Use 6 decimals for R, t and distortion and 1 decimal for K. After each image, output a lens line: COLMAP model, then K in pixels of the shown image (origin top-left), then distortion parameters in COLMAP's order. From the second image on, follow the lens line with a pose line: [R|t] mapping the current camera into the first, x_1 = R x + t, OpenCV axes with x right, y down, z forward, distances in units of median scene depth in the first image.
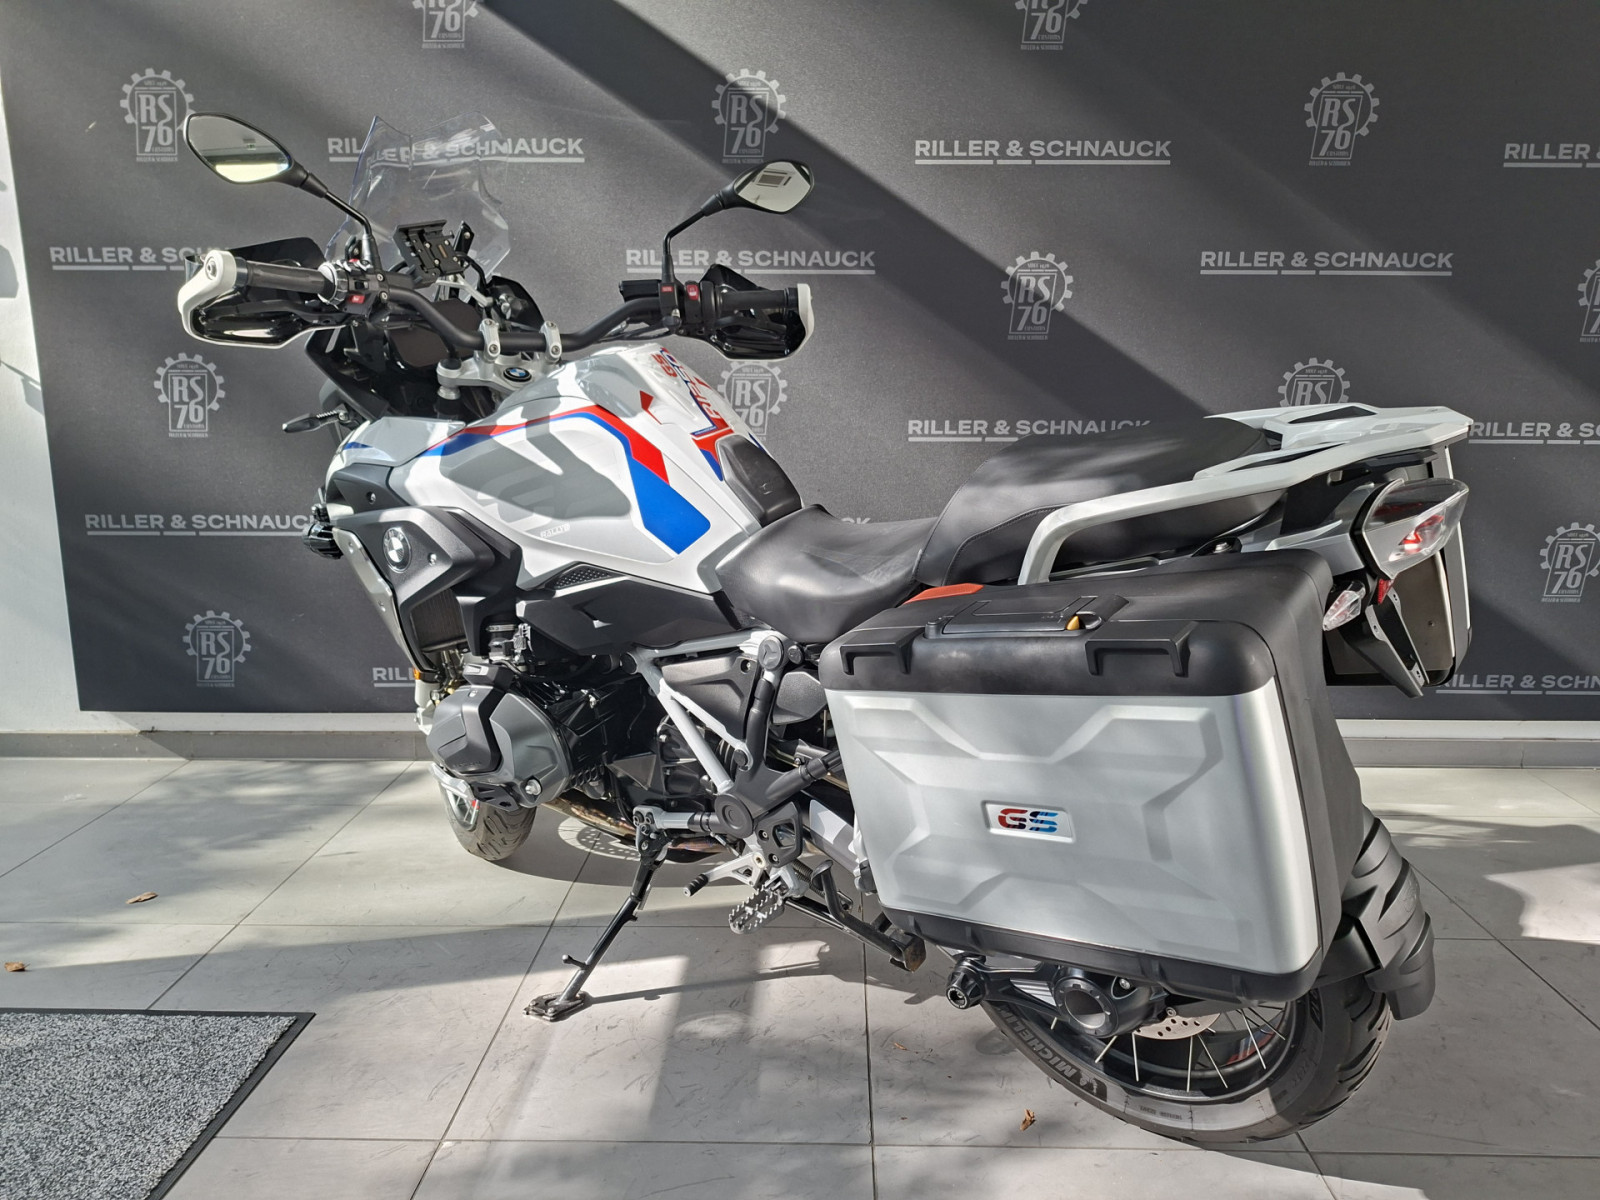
lens RADIAL K [[1135.8, 0, 794.6], [0, 1135.8, 586.9], [0, 0, 1]] dist [0.043182, -0.039915]
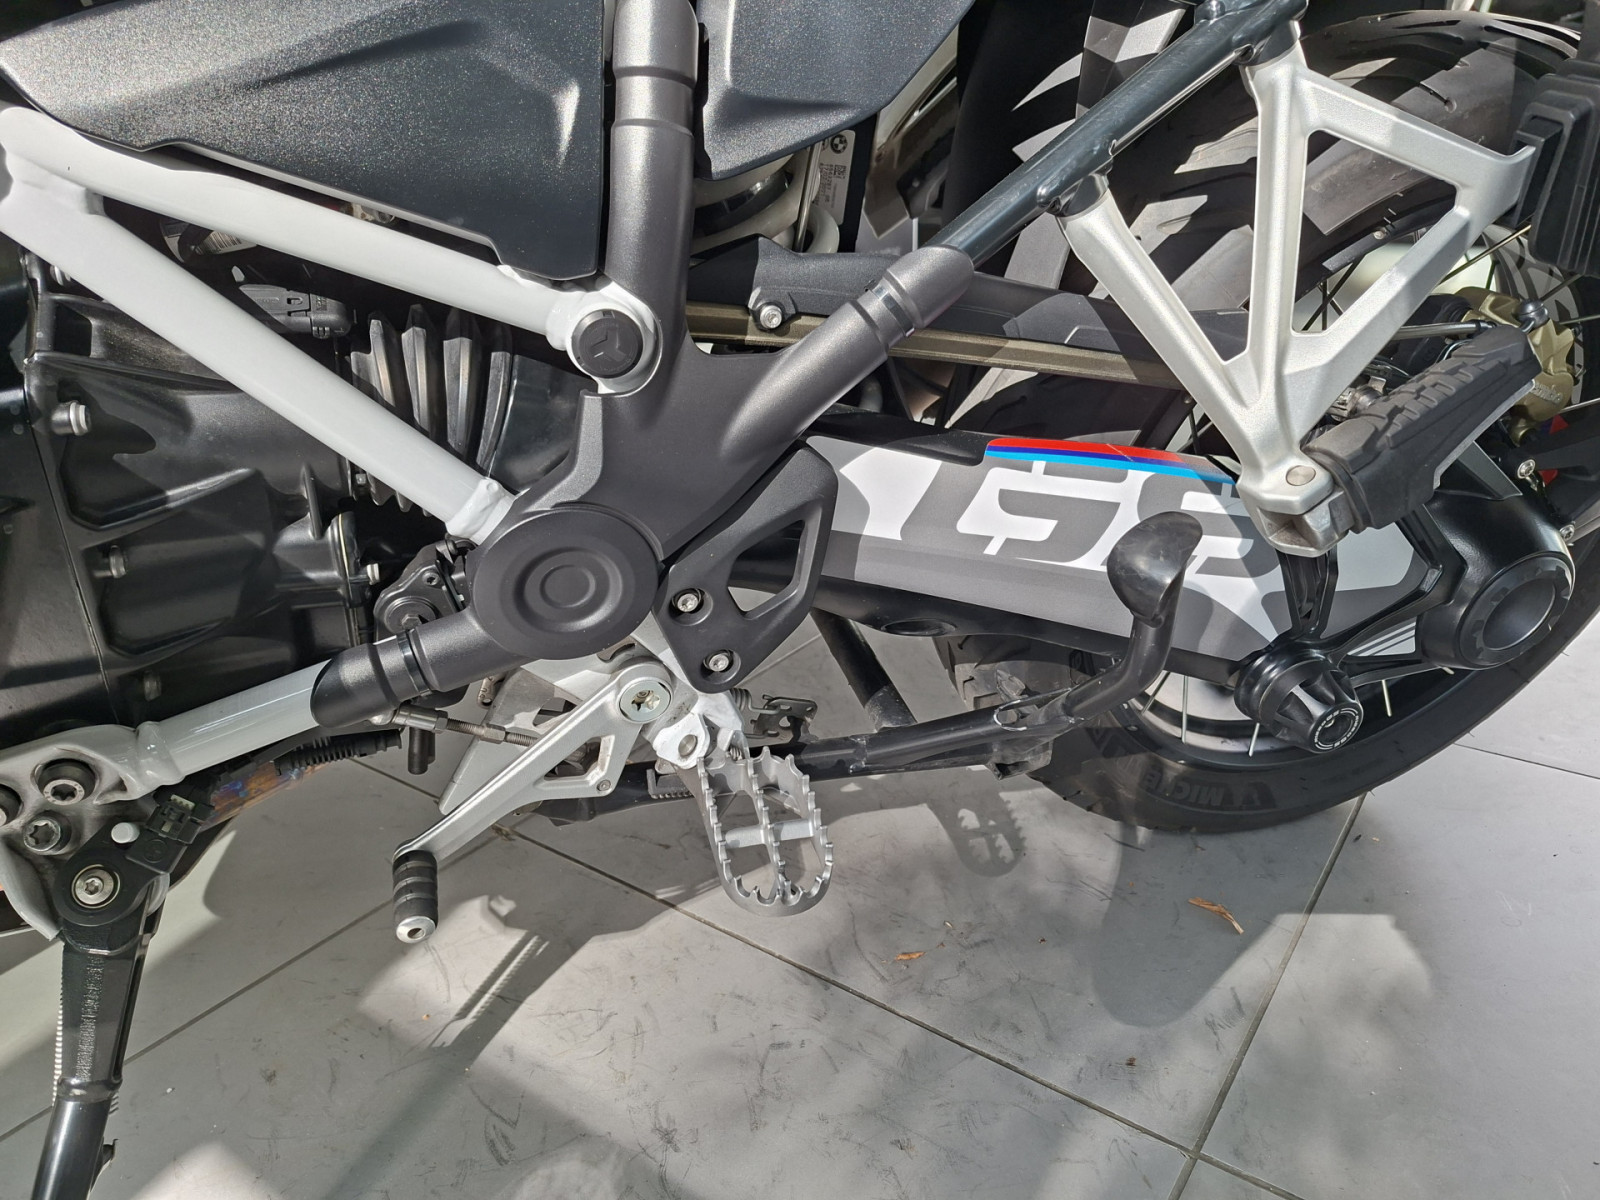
lens RADIAL K [[1135.8, 0, 799.7], [0, 1135.8, 601.6], [0, 0, 1]] dist [0.043182, -0.039915]
pose [[0.540930, -0.332042, 0.772750, -0.251514], [0.183867, 0.943234, 0.276590, 0.145487], [-0.820724, -0.007533, 0.571275, 0.835300]]
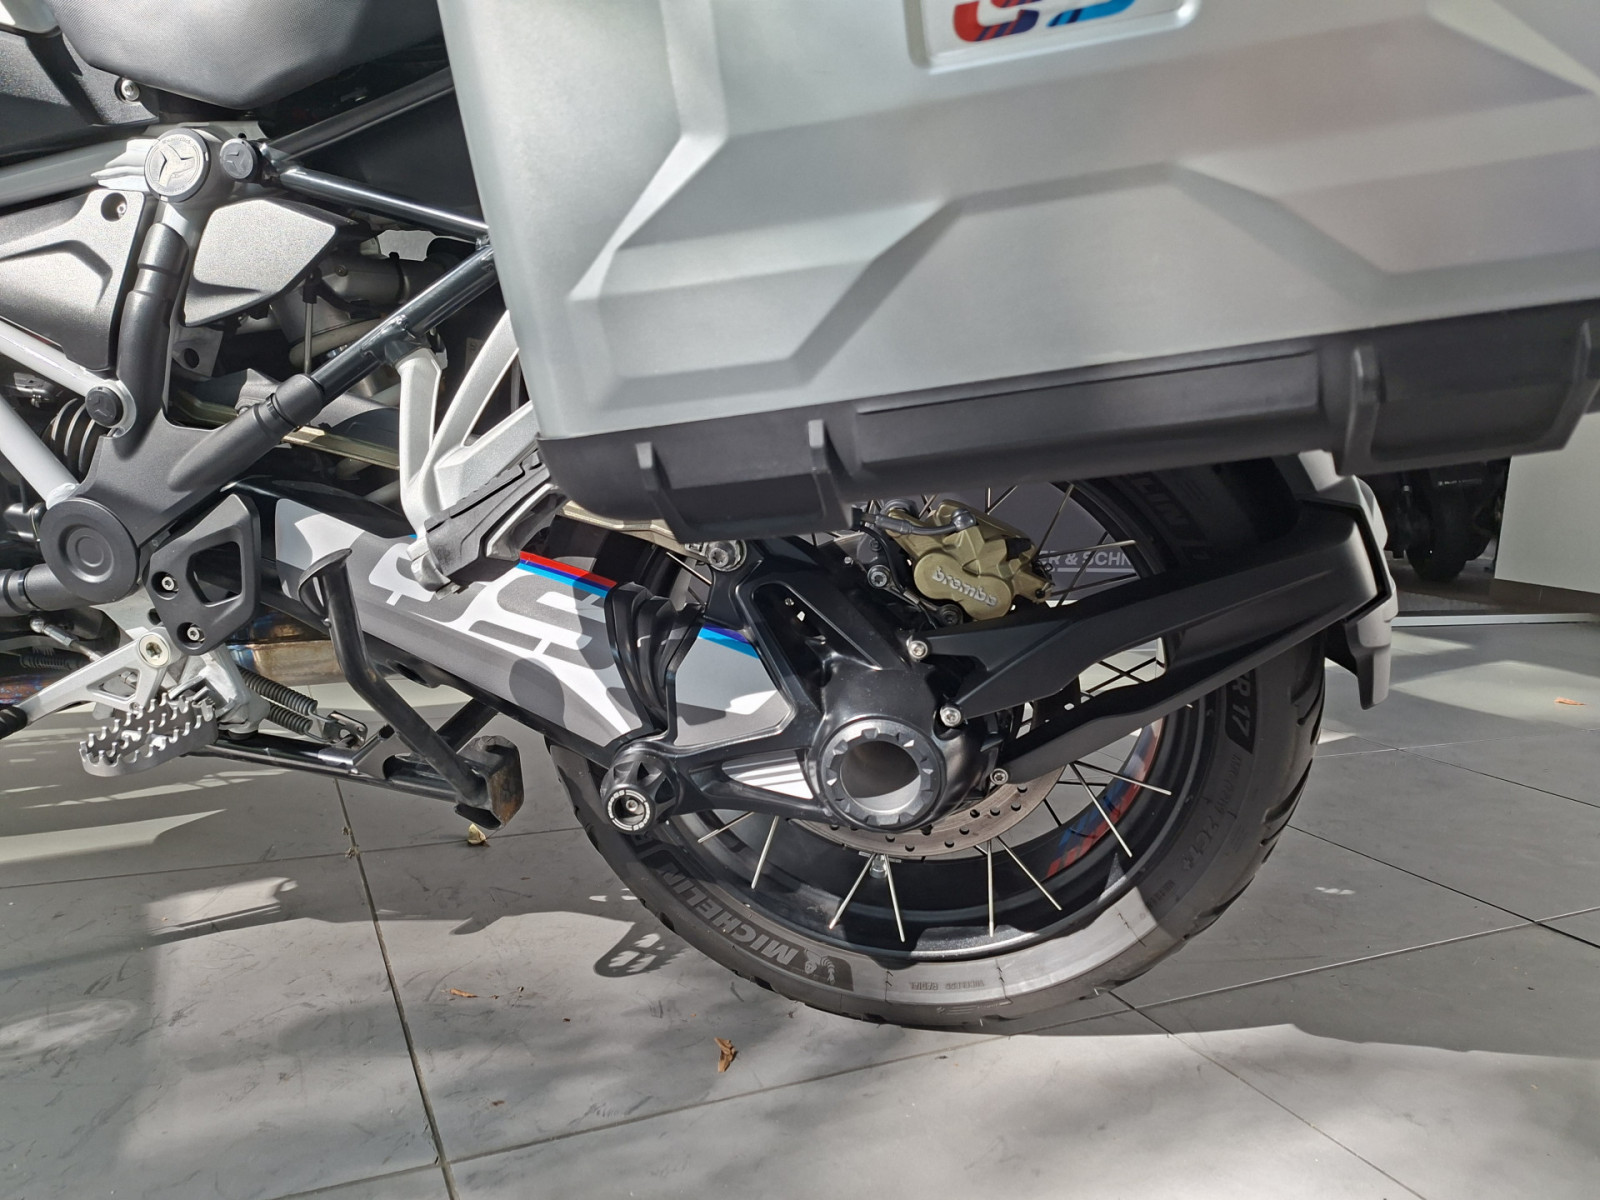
lens RADIAL K [[1135.8, 0, 793.9], [0, 1135.8, 614.4], [0, 0, 1]] dist [0.043182, -0.039915]
pose [[0.879754, -0.015484, 0.475176, -0.024887], [0.035360, 0.998832, -0.032920, 0.265673], [-0.474112, 0.045764, 0.879275, 0.477417]]
